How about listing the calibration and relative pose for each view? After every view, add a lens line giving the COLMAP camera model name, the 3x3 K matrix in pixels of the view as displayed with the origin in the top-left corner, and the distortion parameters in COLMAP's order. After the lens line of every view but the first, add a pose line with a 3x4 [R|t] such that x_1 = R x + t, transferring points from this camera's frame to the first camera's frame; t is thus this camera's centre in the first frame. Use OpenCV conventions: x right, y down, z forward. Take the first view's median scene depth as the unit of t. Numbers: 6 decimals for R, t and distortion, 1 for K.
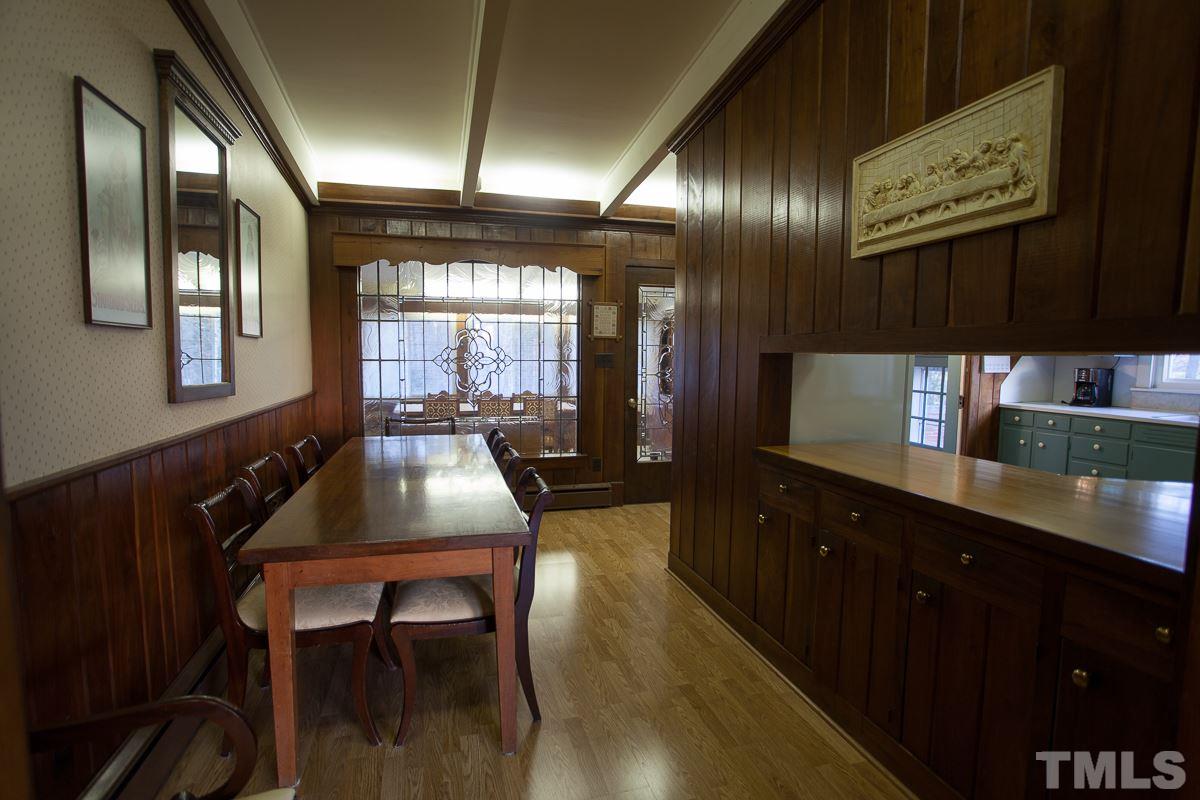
lens RADIAL K [[583.3, 0, 595.1], [0, 583.3, 404.2], [0, 0, 1]] dist [-0.053593, 0.014003]
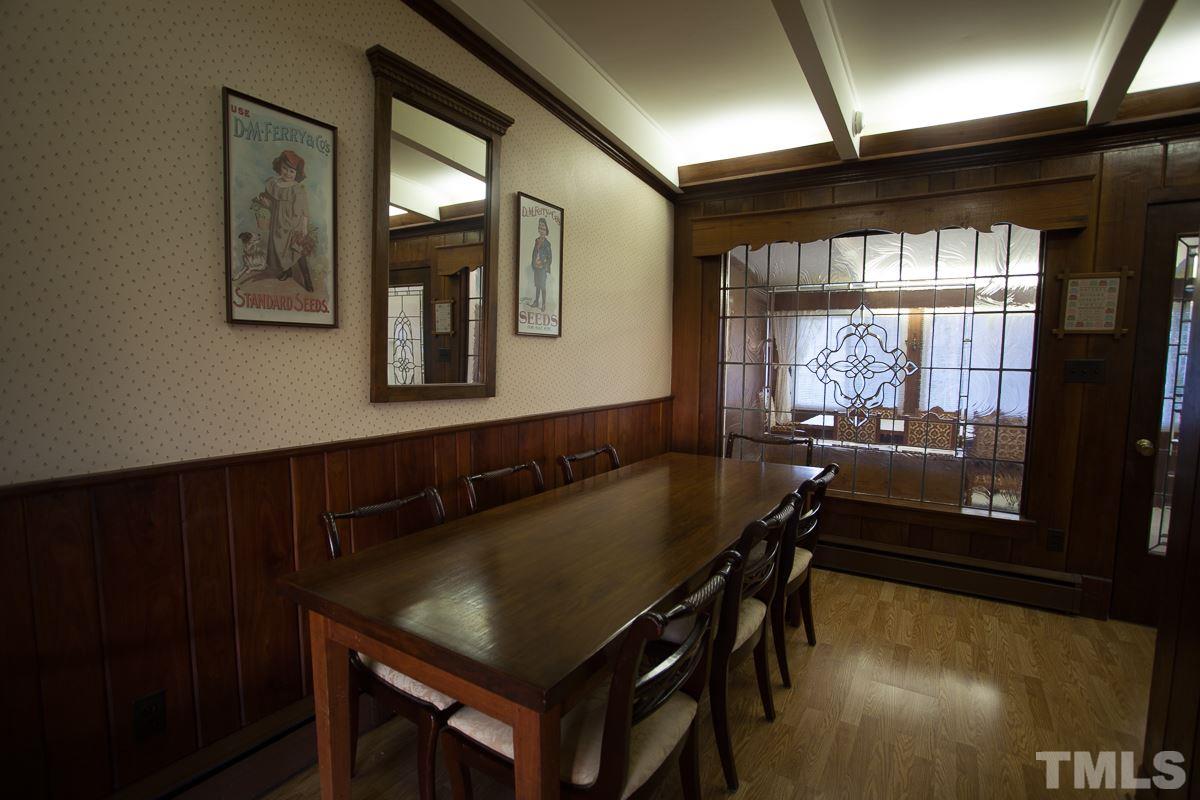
lens RADIAL K [[583.3, 0, 595.1], [0, 583.3, 404.2], [0, 0, 1]] dist [-0.053593, 0.014003]
pose [[0.673550, 0.066327, -0.736160, 0.114193], [-0.070092, 0.997209, 0.025717, -0.022623], [0.735811, 0.034277, 0.676319, 0.259413]]
